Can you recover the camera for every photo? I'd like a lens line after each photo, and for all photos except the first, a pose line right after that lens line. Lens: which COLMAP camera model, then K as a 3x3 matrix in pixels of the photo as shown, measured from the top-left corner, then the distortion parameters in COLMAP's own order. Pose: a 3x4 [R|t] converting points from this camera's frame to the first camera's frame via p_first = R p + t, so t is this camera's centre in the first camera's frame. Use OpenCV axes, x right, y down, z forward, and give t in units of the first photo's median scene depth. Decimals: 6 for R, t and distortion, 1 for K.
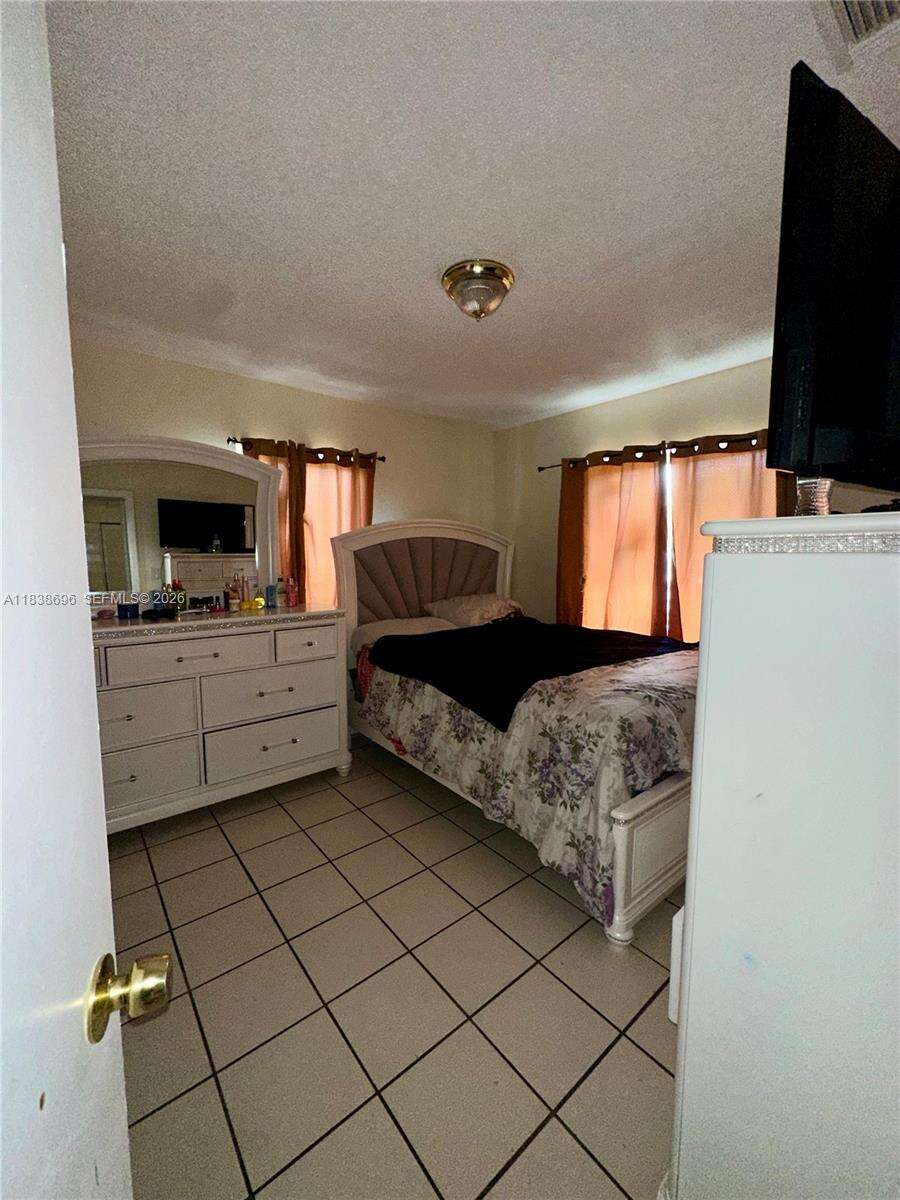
lens RADIAL K [[476.3, 0, 450.1], [0, 476.3, 598.7], [0, 0, 1]] dist [-0.001785, -0.000018]
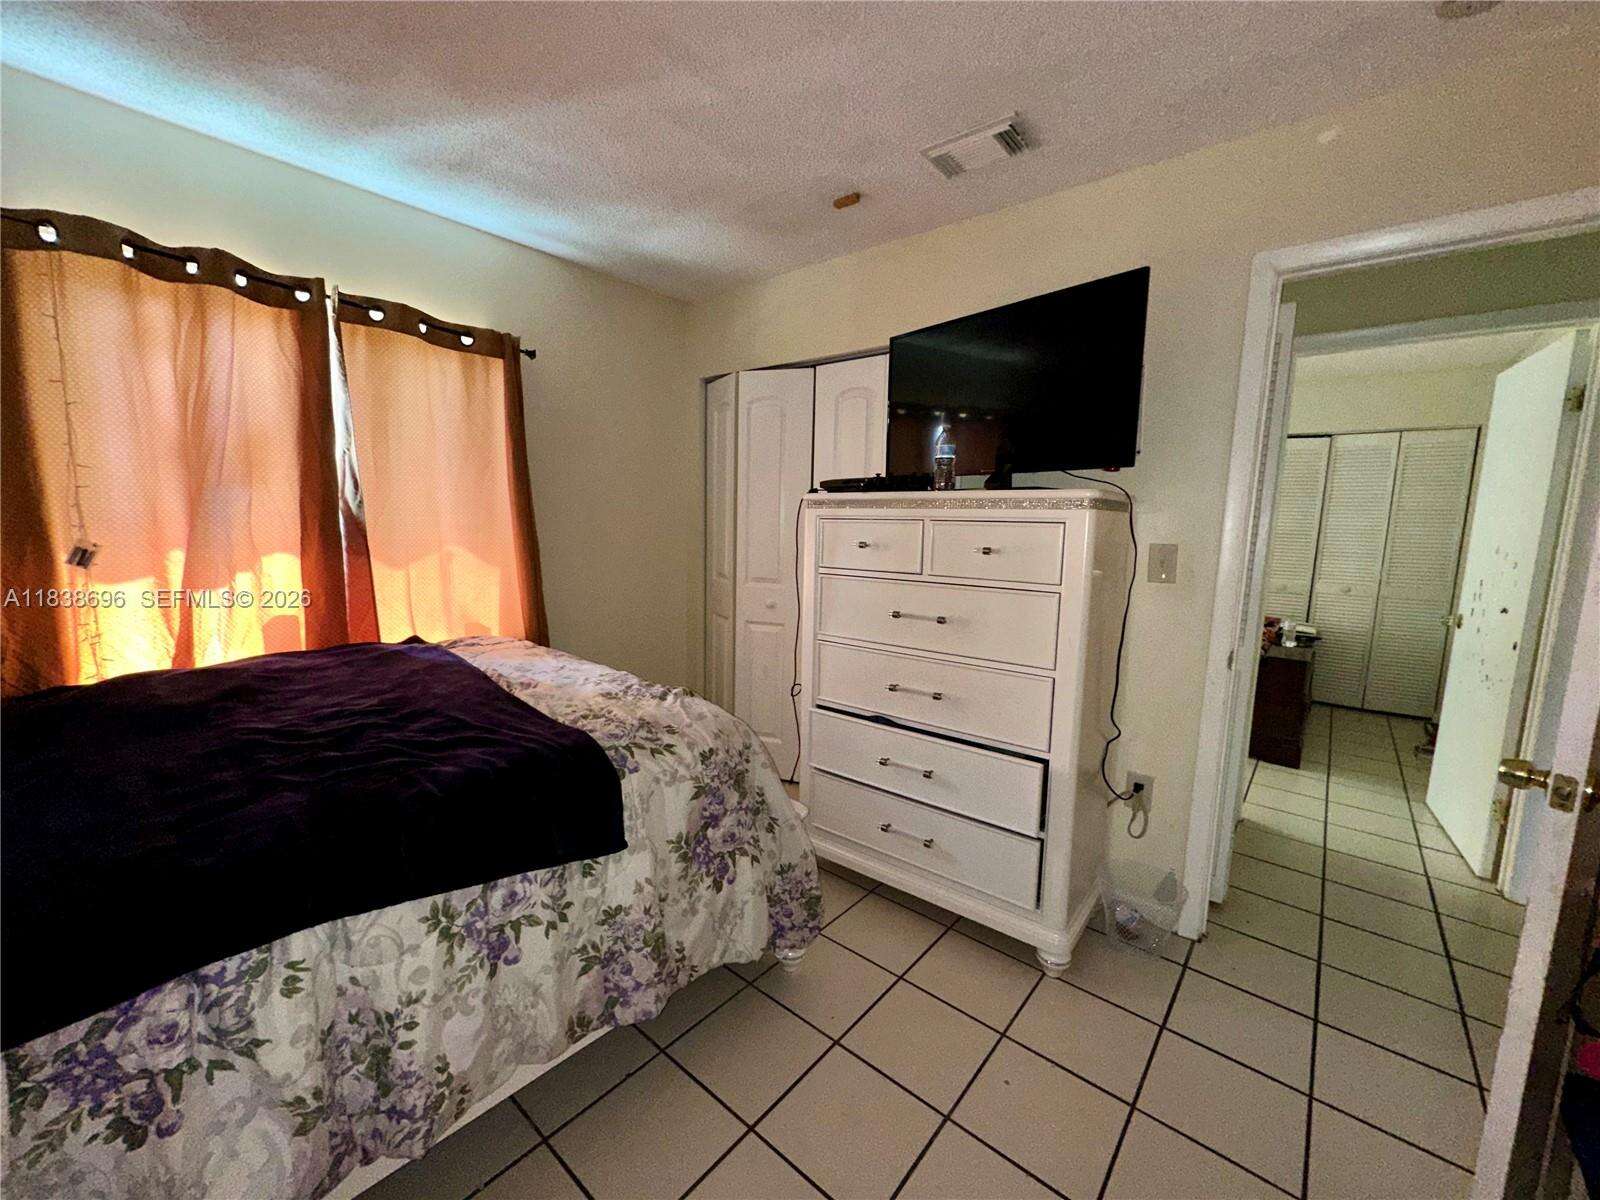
lens RADIAL K [[635.1, 0, 800.0], [0, 635.1, 600.0], [0, 0, 1]] dist [-0.001785, -0.000018]
pose [[-0.170415, -0.128315, 0.976982, -0.434967], [0.075641, 0.986856, 0.142805, -0.047207], [-0.982465, 0.098236, -0.158469, 0.729499]]
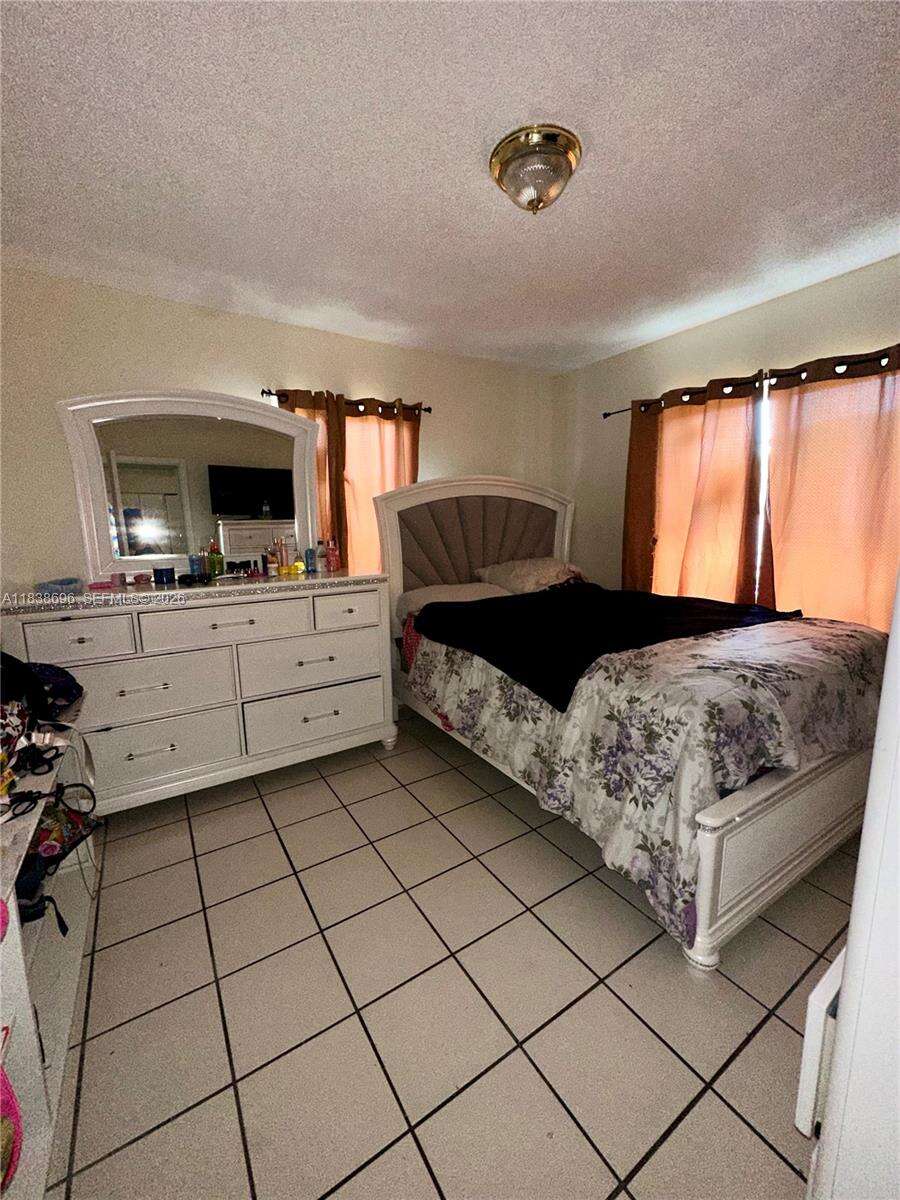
lens RADIAL K [[476.3, 0, 450.1], [0, 476.3, 598.7], [0, 0, 1]] dist [-0.001785, -0.000018]
pose [[0.993324, 0.001807, -0.115346, 0.007392], [0.005764, 0.997851, 0.065266, 0.011907], [0.115216, -0.065495, 0.991179, 0.103172]]
